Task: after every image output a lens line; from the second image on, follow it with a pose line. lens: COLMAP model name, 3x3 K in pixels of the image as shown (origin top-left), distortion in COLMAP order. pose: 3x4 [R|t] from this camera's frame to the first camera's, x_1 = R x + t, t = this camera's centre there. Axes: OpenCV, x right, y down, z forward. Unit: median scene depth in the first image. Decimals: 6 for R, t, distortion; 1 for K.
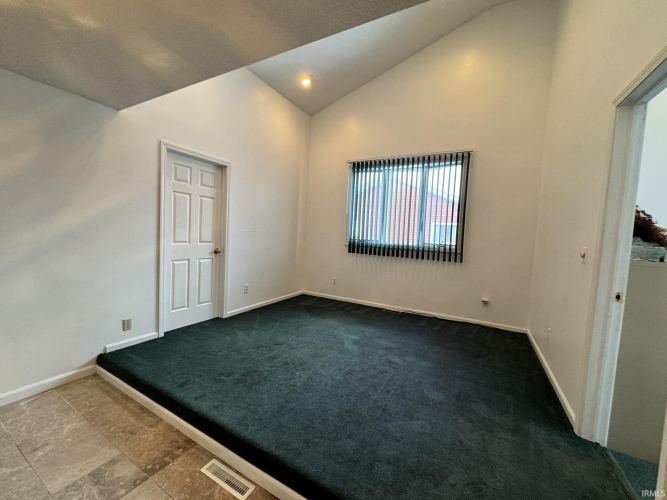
lens RADIAL K [[265.2, 0, 333.2], [0, 265.2, 249.1], [0, 0, 1]] dist [-0.002105, 0.000334]
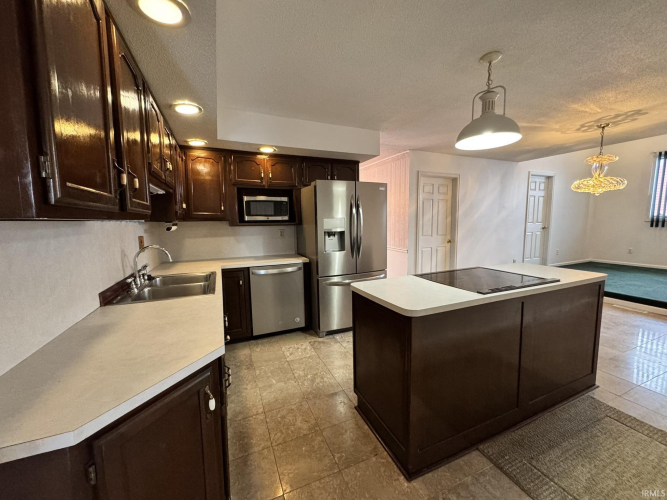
lens RADIAL K [[265.2, 0, 333.2], [0, 265.2, 249.1], [0, 0, 1]] dist [-0.002105, 0.000334]
pose [[0.787597, 0.007463, -0.616146, -0.506064], [0.017810, 0.999233, 0.034869, 0.068254], [0.615933, -0.038437, 0.786860, -1.295953]]
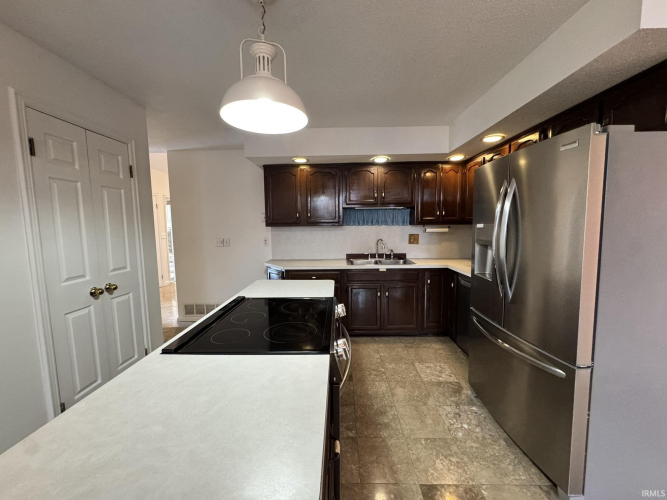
lens RADIAL K [[265.2, 0, 333.2], [0, 265.2, 249.1], [0, 0, 1]] dist [-0.002105, 0.000334]
pose [[-0.886621, 0.005431, -0.462465, -0.506406], [-0.054615, 0.991705, 0.116351, -0.001395], [0.459261, 0.128417, -0.878970, -0.201797]]
